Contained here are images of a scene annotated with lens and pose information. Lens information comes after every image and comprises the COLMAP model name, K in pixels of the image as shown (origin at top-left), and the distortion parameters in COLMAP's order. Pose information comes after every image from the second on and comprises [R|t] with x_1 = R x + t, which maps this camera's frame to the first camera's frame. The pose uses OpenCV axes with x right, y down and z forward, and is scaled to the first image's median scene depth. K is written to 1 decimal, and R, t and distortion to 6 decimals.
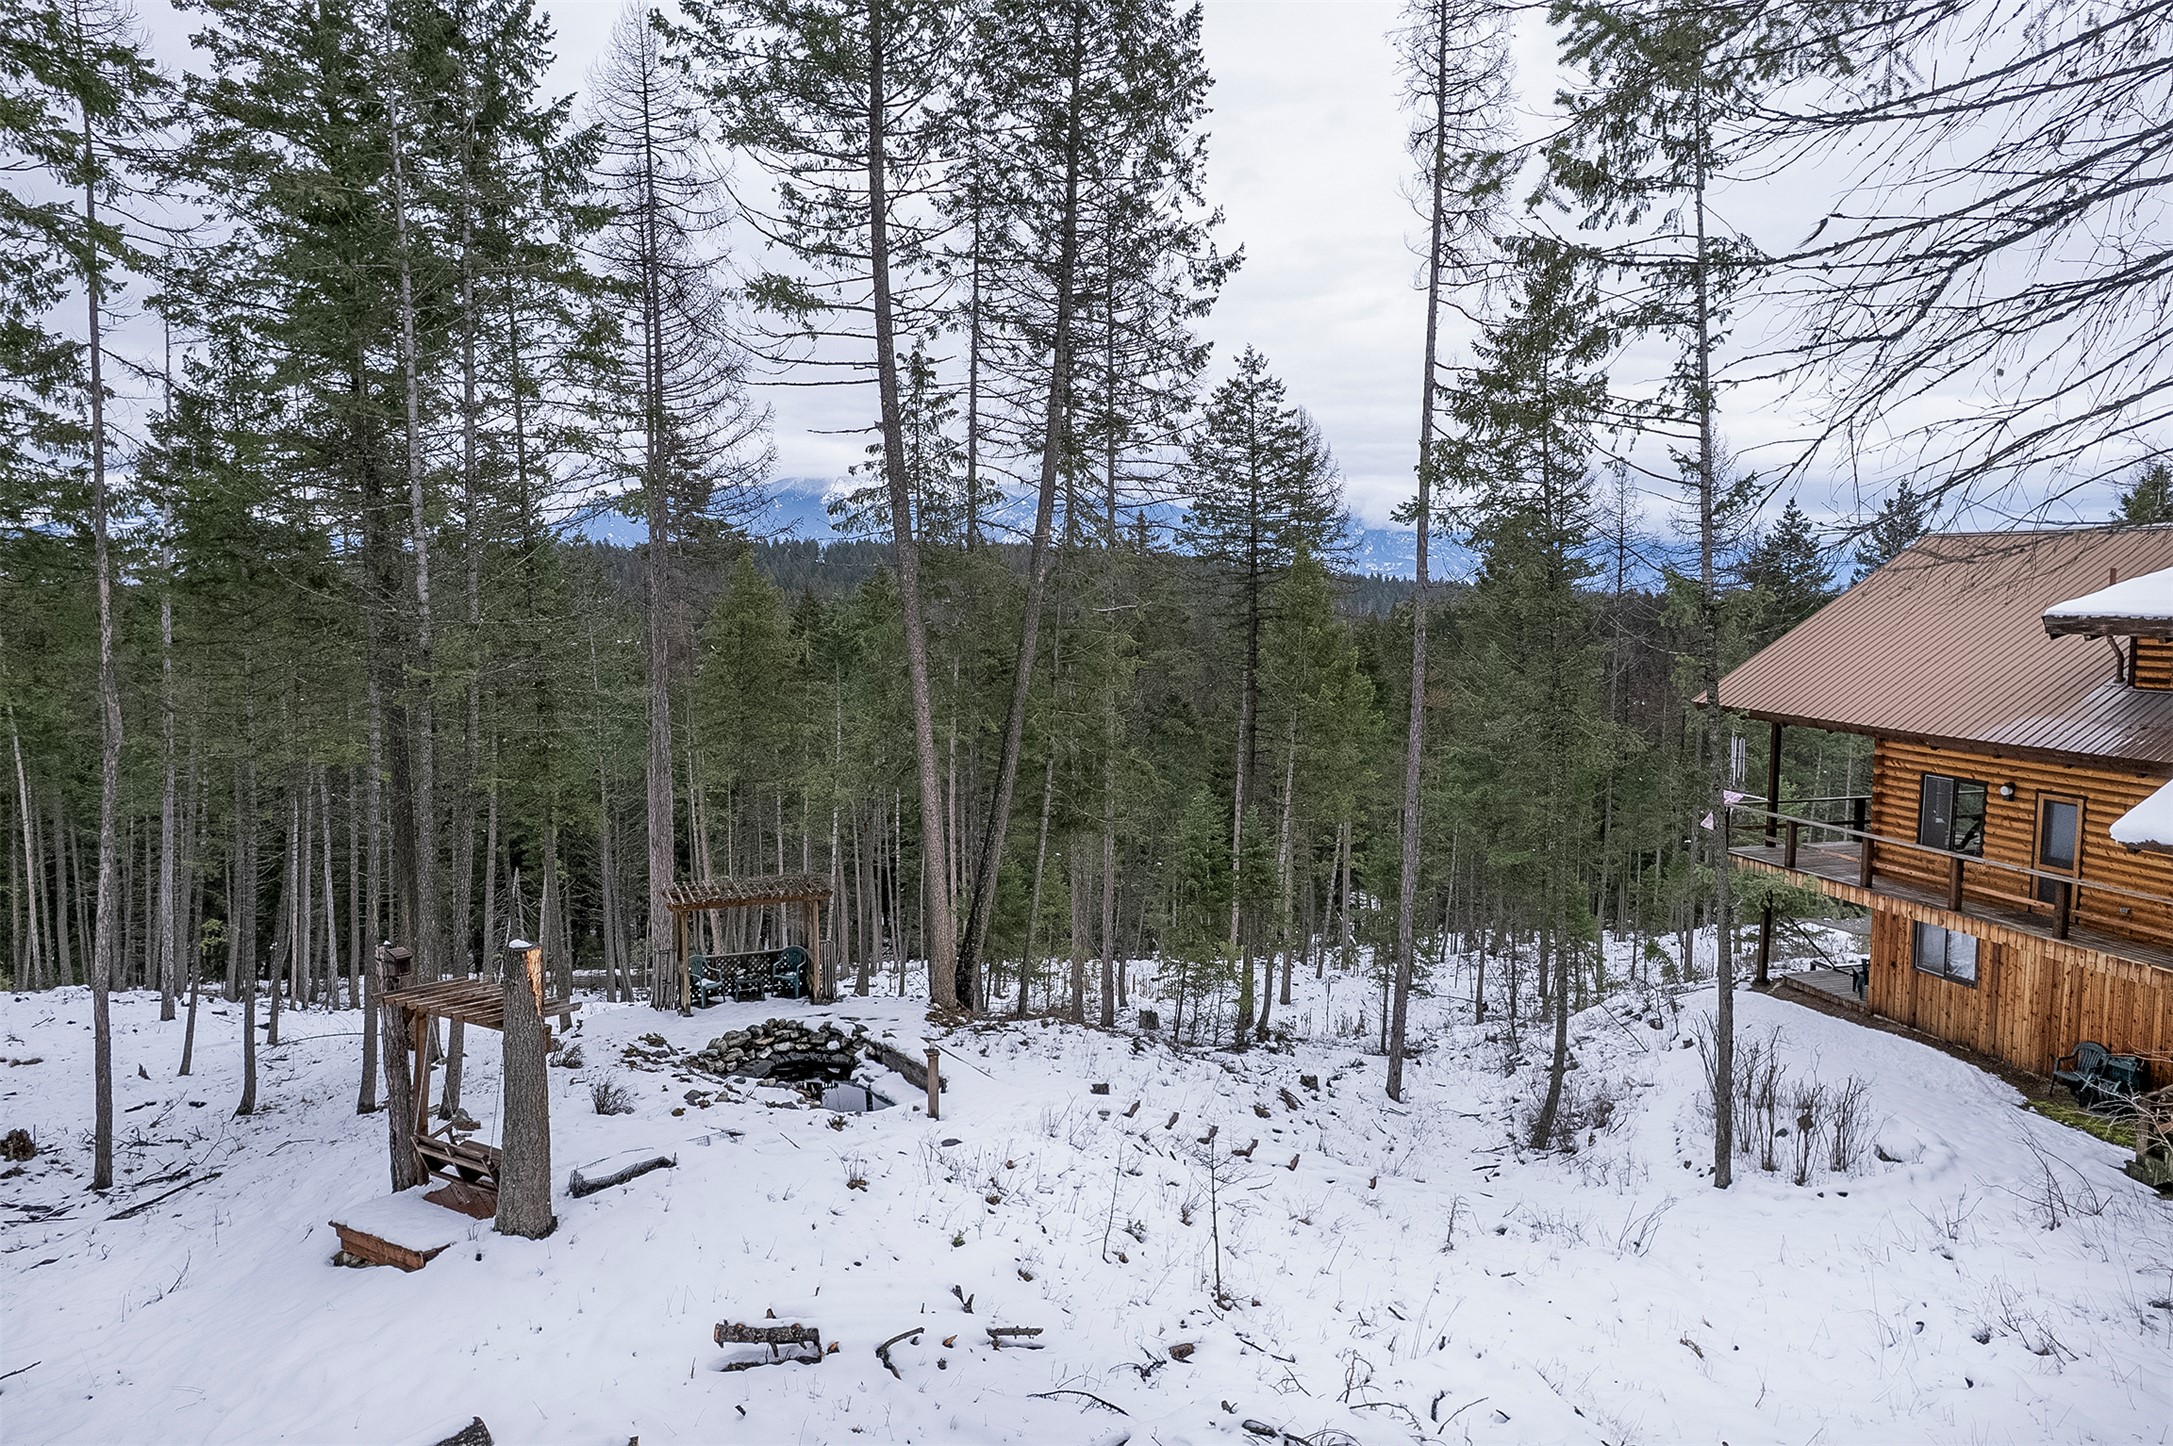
lens RADIAL K [[1455.7, 0, 1086.5], [0, 1455.7, 723.0], [0, 0, 1]] dist [-0.030180, 0.055183]
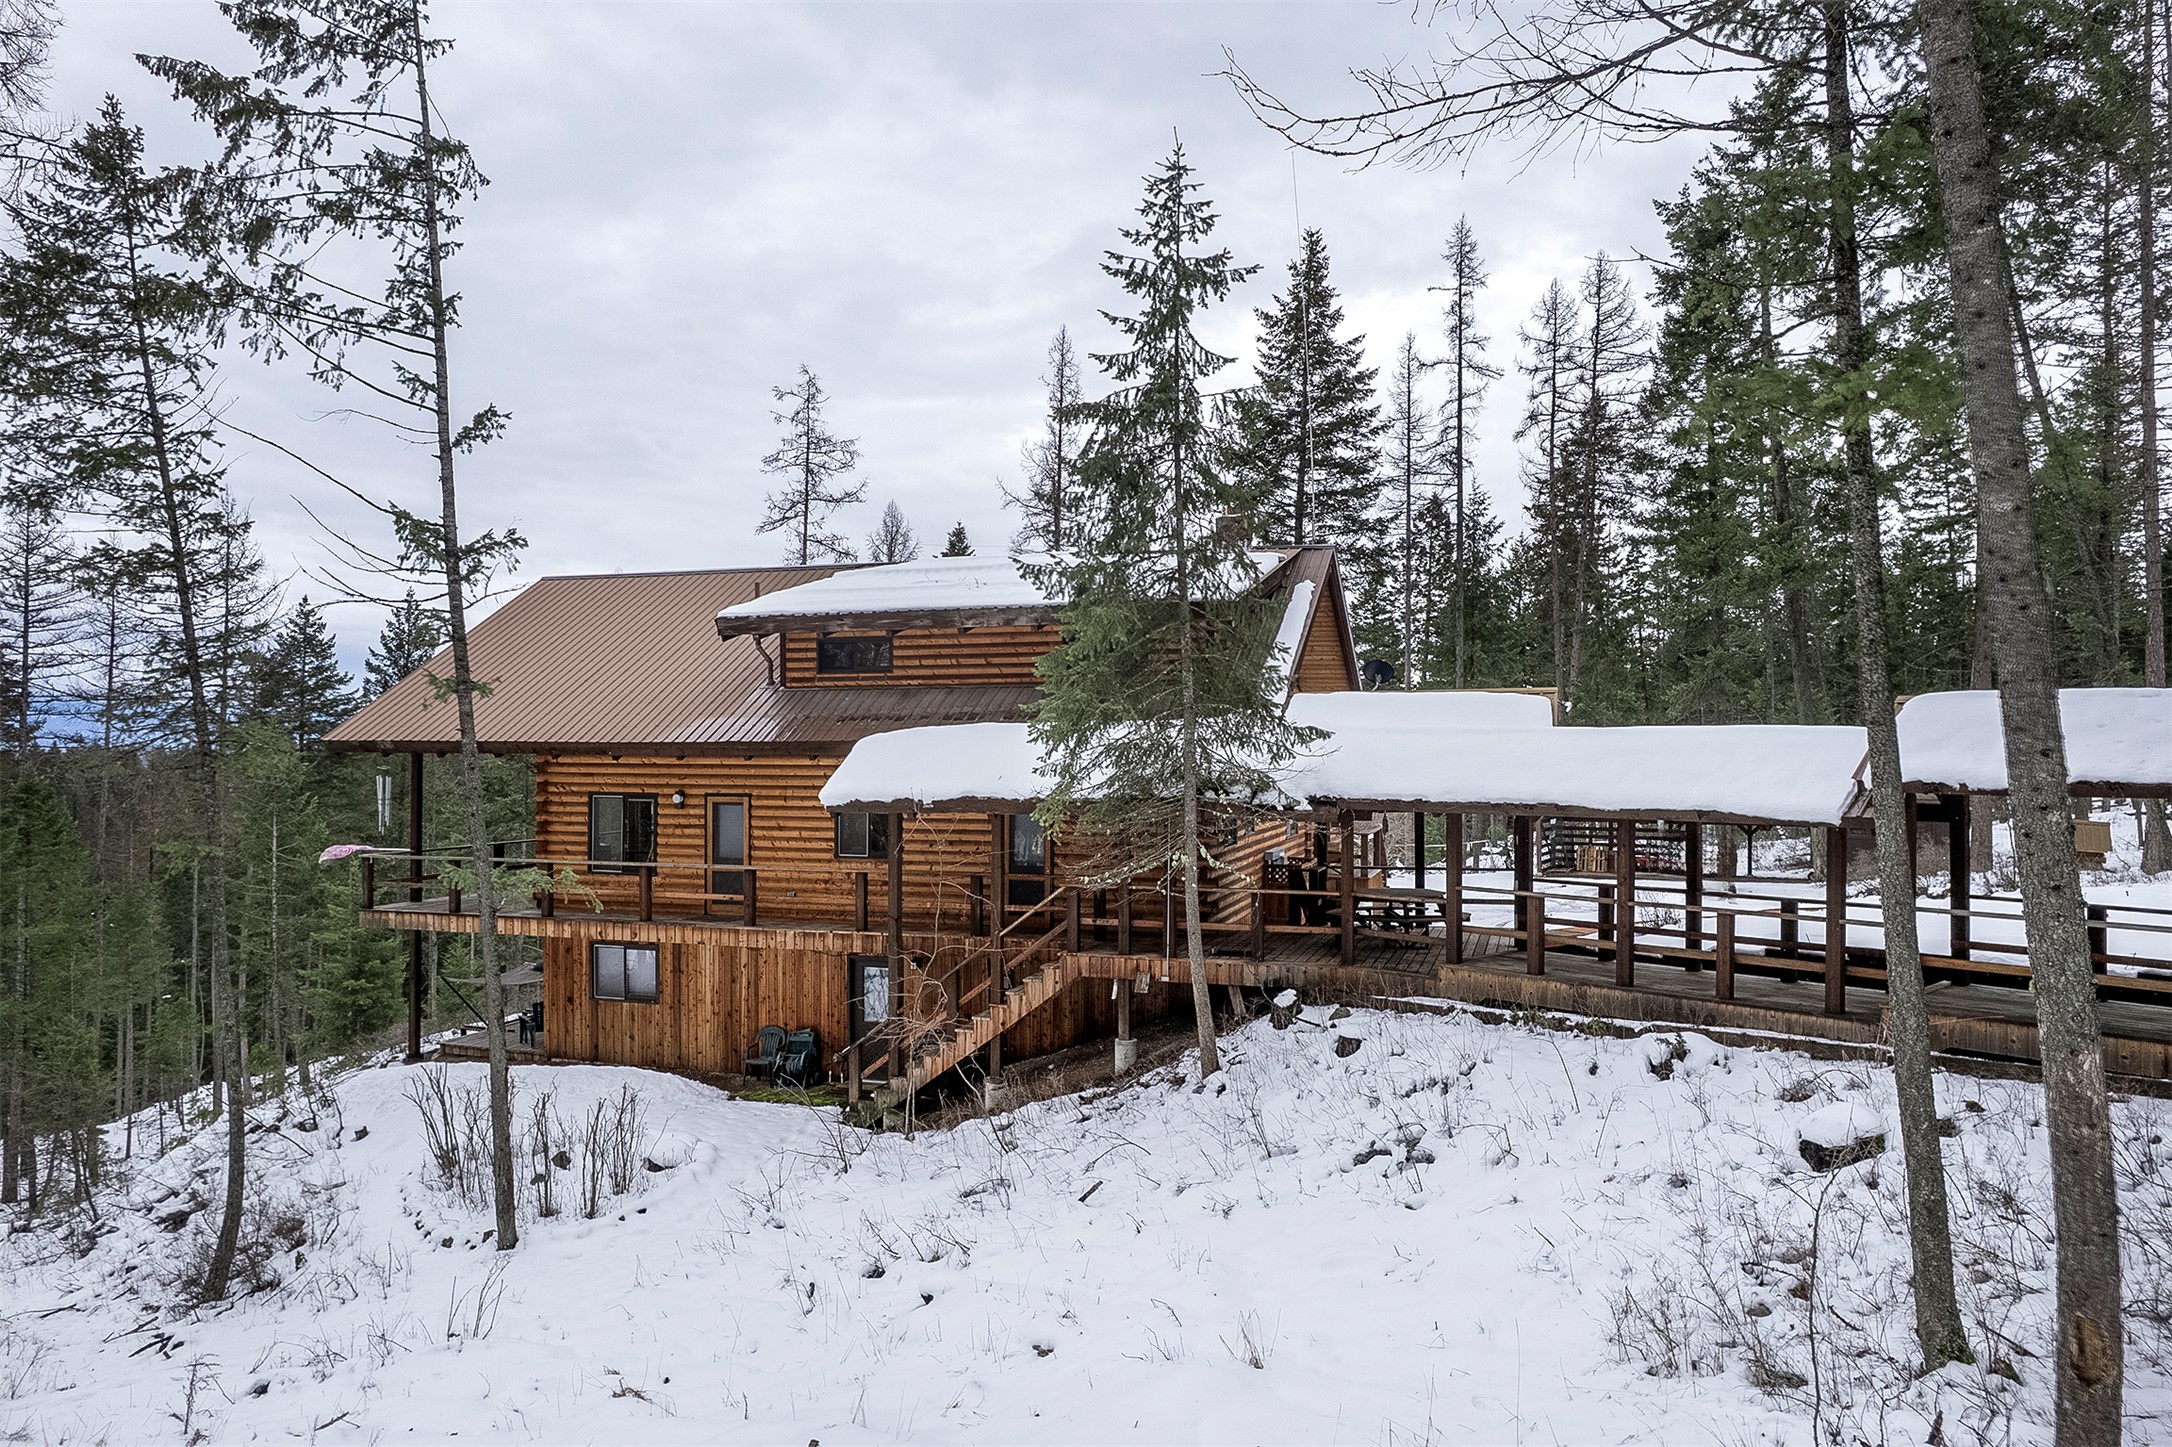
lens RADIAL K [[1455.0, 0, 1086.0], [0, 1455.0, 723.5], [0, 0, 1]] dist [-0.030180, 0.055183]
pose [[0.539144, 0.022121, 0.841923, -0.068678], [0.077952, 0.994053, -0.076036, 0.096098], [-0.838598, 0.106624, 0.534214, 0.219050]]
